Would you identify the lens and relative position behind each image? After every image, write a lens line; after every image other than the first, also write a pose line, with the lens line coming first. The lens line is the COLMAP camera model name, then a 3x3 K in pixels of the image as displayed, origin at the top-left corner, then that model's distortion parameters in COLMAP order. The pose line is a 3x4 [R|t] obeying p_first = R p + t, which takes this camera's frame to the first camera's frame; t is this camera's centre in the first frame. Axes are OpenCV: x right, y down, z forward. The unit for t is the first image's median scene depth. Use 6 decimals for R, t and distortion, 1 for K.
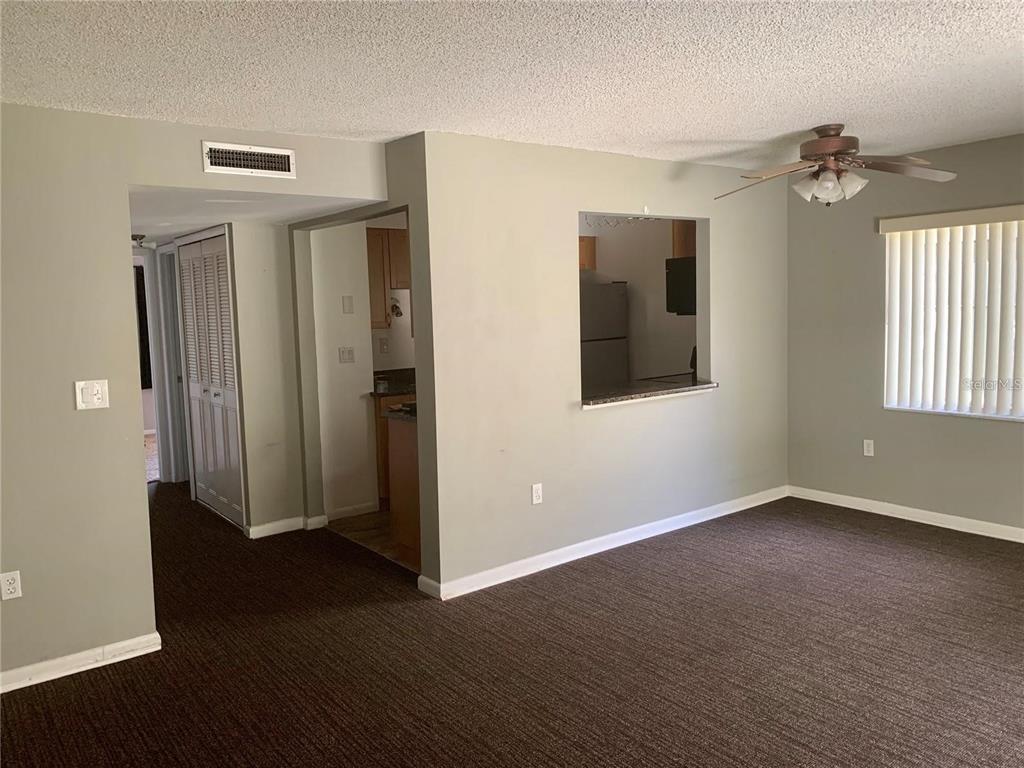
lens RADIAL K [[784.3, 0, 506.6], [0, 784.3, 379.4], [0, 0, 1]] dist [0.013505, 0.002505]
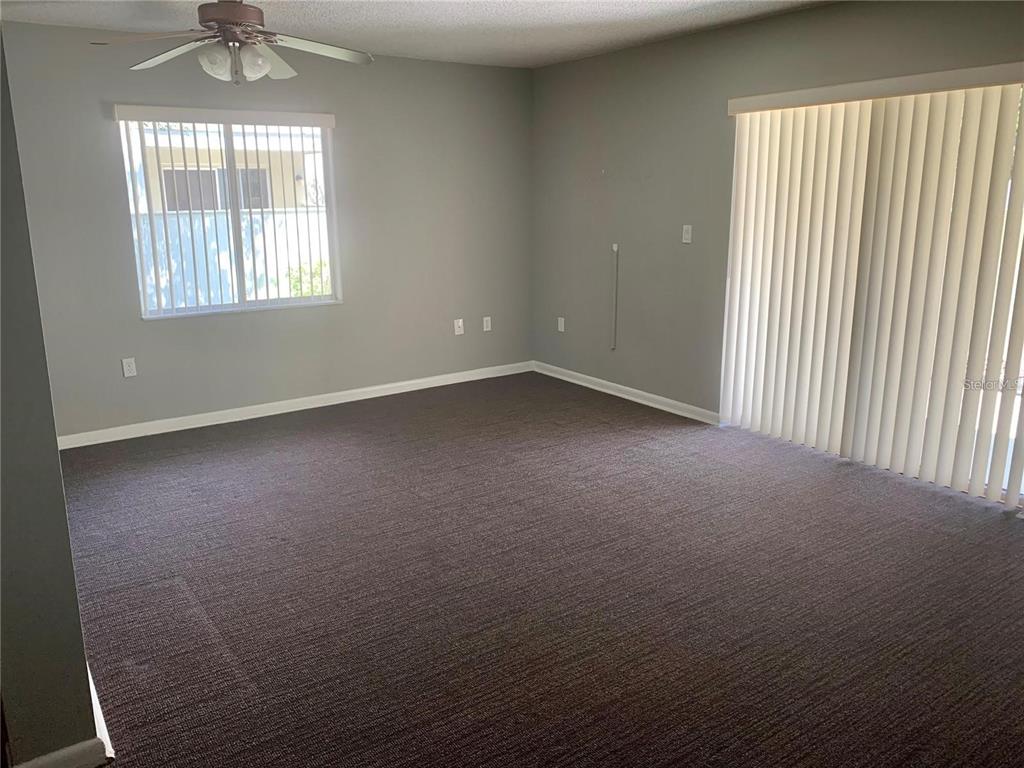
lens RADIAL K [[784.3, 0, 506.6], [0, 784.3, 379.4], [0, 0, 1]] dist [0.013505, 0.002505]
pose [[0.035336, -0.198542, 0.979455, -0.480647], [0.107864, 0.975100, 0.193768, -0.031908], [-0.993537, 0.098801, 0.055872, 0.622599]]
